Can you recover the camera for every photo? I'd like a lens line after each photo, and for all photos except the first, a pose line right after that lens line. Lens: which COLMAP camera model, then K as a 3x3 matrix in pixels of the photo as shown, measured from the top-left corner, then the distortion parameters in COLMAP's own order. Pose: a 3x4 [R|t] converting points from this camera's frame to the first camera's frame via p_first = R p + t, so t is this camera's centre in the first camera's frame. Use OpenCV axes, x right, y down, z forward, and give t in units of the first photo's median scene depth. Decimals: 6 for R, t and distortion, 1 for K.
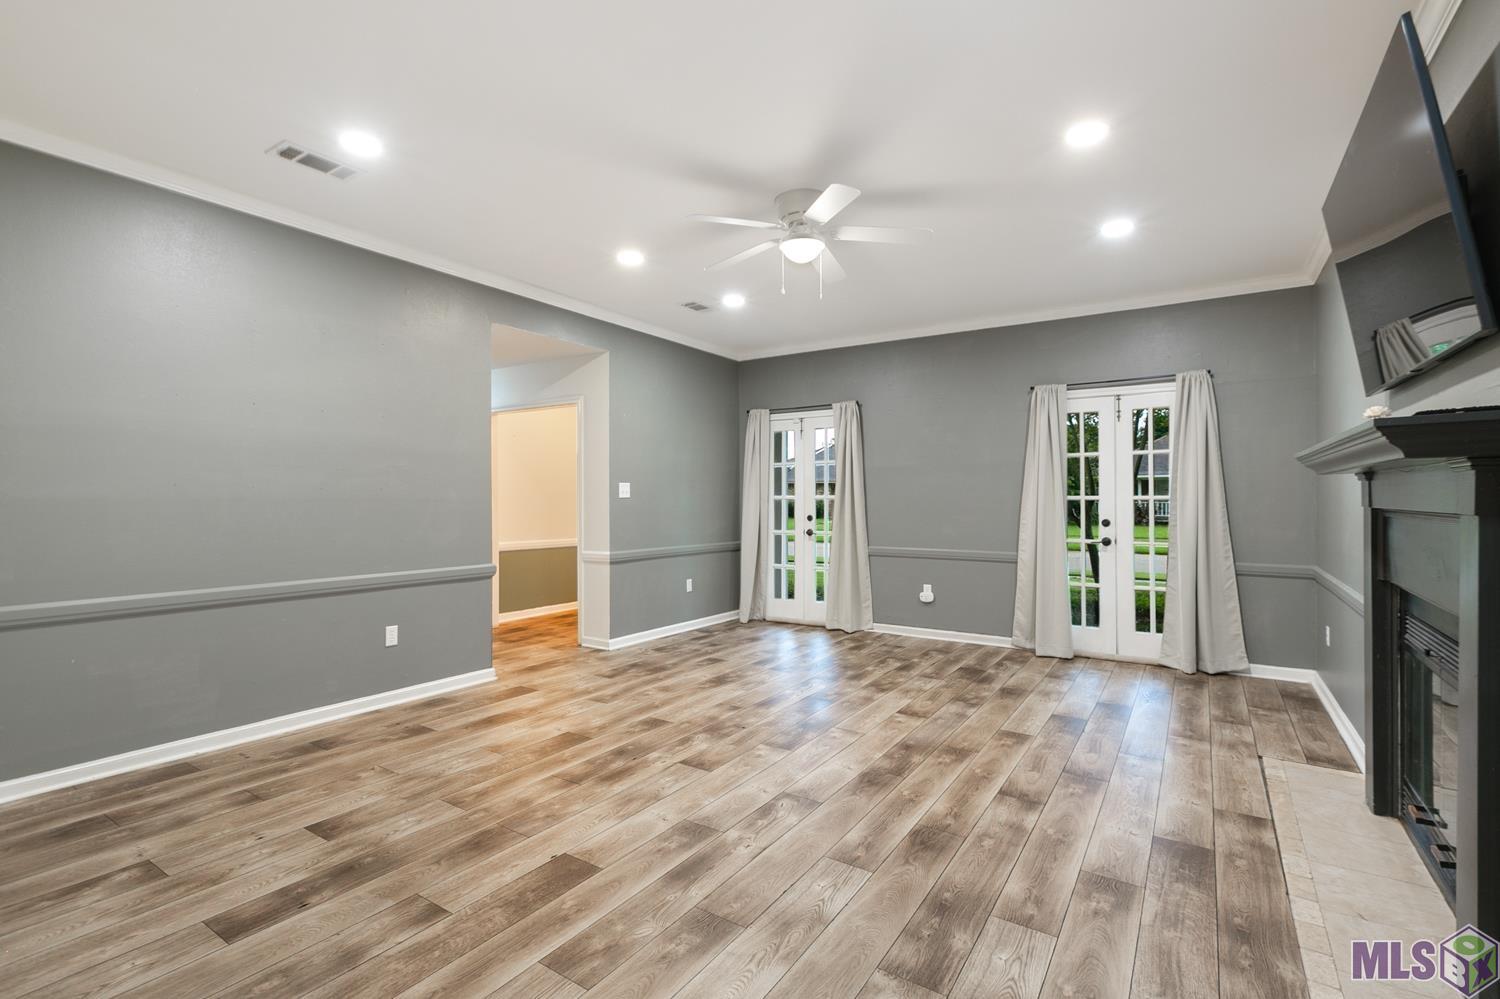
lens RADIAL K [[680.0, 0, 739.7], [0, 680.0, 492.0], [0, 0, 1]] dist [0.003508, 0.000048]
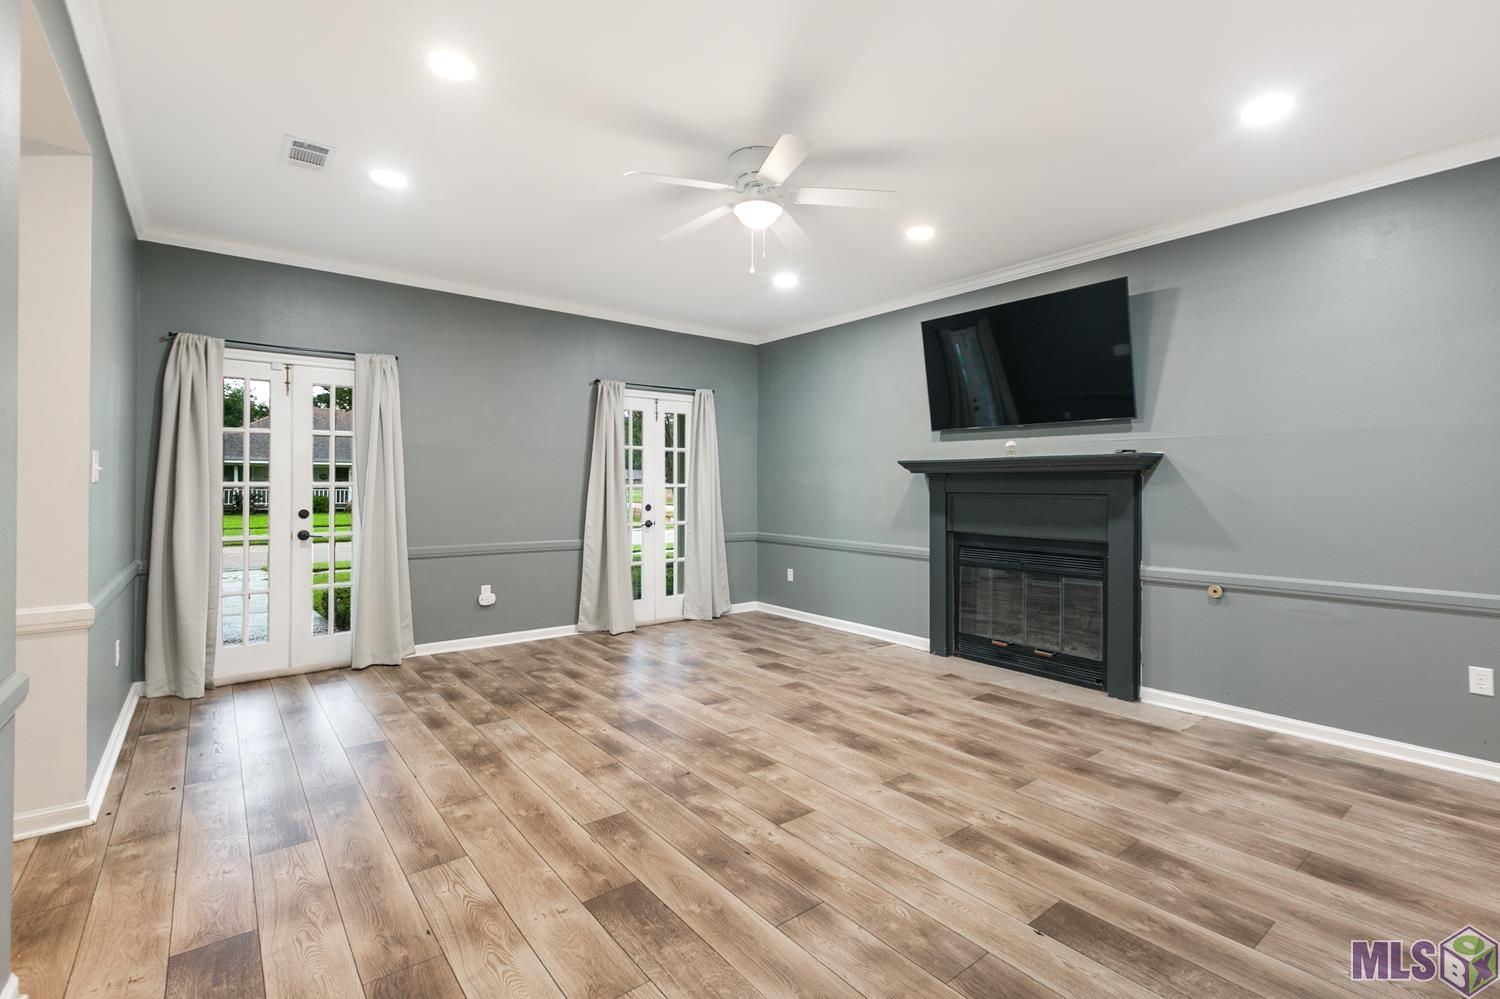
lens RADIAL K [[680.0, 0, 739.7], [0, 680.0, 492.0], [0, 0, 1]] dist [0.003508, 0.000048]
pose [[0.308158, -0.002613, 0.951332, -0.740578], [-0.015218, 0.999855, 0.007676, 0.010210], [-0.951214, -0.016843, 0.308073, 0.710498]]
